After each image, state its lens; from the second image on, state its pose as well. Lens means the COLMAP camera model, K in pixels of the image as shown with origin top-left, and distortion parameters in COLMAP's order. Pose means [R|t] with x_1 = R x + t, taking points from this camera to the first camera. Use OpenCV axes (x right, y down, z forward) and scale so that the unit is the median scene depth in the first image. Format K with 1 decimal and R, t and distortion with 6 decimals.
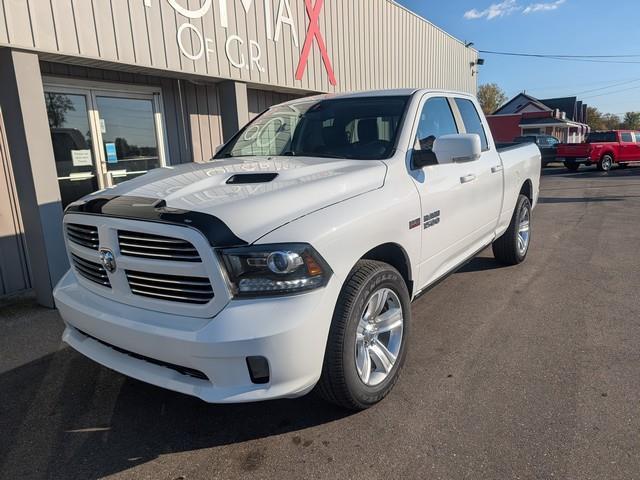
lens RADIAL K [[473.3, 0, 334.2], [0, 473.3, 242.1], [0, 0, 1]] dist [0.009681, -0.005767]
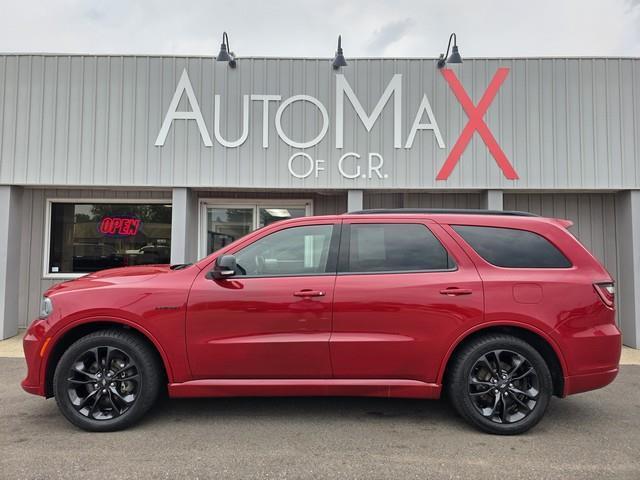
lens RADIAL K [[441.2, 0, 314.9], [0, 441.2, 230.0], [0, 0, 1]] dist [0.051284, -0.050230]
pose [[0.498645, -0.003318, -0.866800, 0.711425], [-0.195610, 0.973766, -0.116256, -0.103414], [0.844446, 0.227526, 0.484915, 0.439844]]
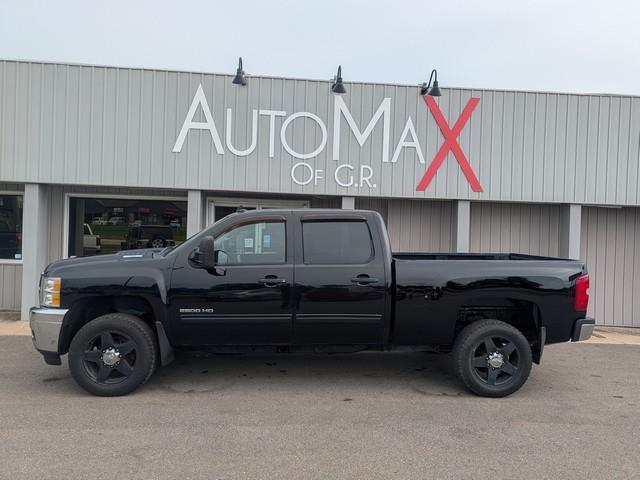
lens RADIAL K [[475.6, 0, 325.9], [0, 475.6, 238.0], [0, 0, 1]] dist [0.008069, -0.004276]
pose [[0.570535, 0.067187, -0.818520, 0.913411], [-0.210237, 0.975388, -0.066478, -0.125103], [0.793908, 0.210012, 0.570618, 0.216553]]
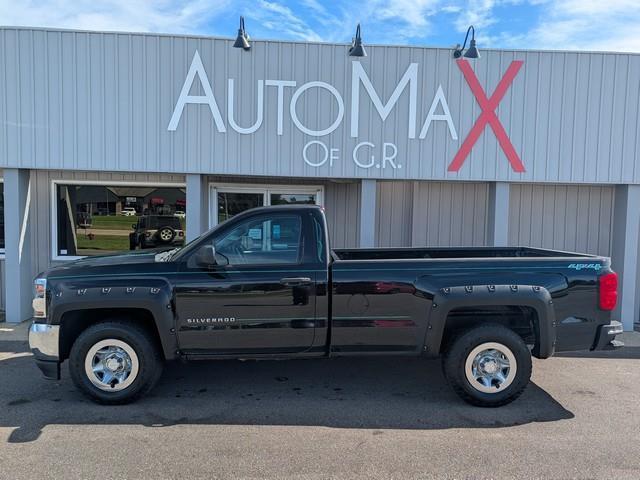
lens RADIAL K [[473.3, 0, 323.3], [0, 473.3, 247.5], [0, 0, 1]] dist [0.009681, -0.005767]
pose [[0.545099, 0.099192, -0.832483, 0.759112], [-0.202409, 0.979173, -0.015864, -0.138135], [0.813571, 0.177150, 0.553824, 0.307355]]
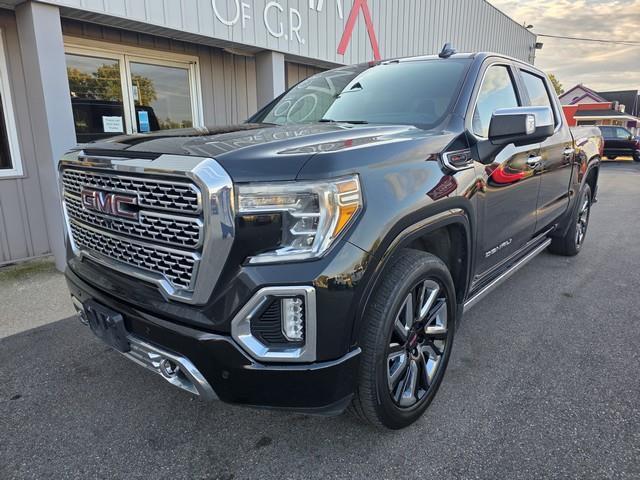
lens RADIAL K [[441.2, 0, 324.4], [0, 441.2, 239.8], [0, 0, 1]] dist [0.051284, -0.050230]
pose [[0.991030, 0.064836, -0.116858, 0.027086], [-0.060403, 0.997328, 0.041090, -0.001860], [0.119210, -0.033663, 0.992298, 0.107004]]
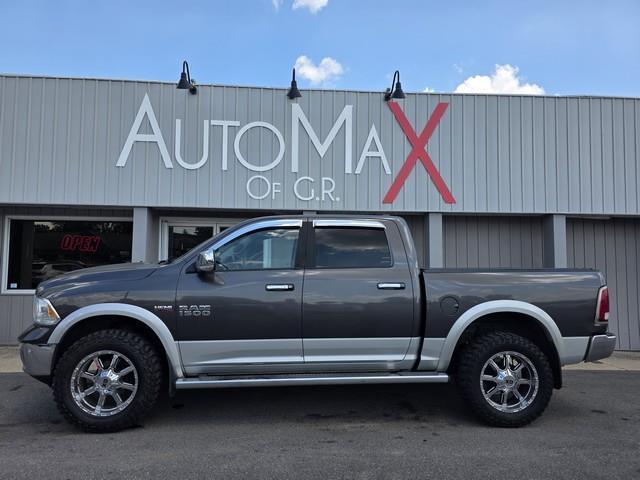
lens RADIAL K [[441.2, 0, 320.4], [0, 441.2, 239.9], [0, 0, 1]] dist [0.051284, -0.050230]
pose [[0.565287, -0.004592, -0.824882, 0.801129], [-0.190734, 0.972158, -0.136120, -0.118340], [0.802541, 0.234280, 0.548672, 0.428300]]
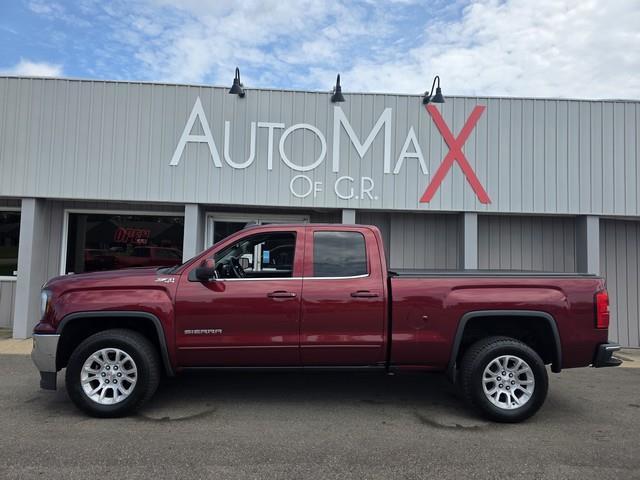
lens RADIAL K [[441.2, 0, 314.7], [0, 441.2, 234.8], [0, 0, 1]] dist [0.051284, -0.050230]
pose [[0.532566, 0.010409, -0.846325, 0.810738], [-0.210521, 0.970129, -0.120543, -0.108368], [0.819789, 0.242367, 0.518849, 0.327242]]
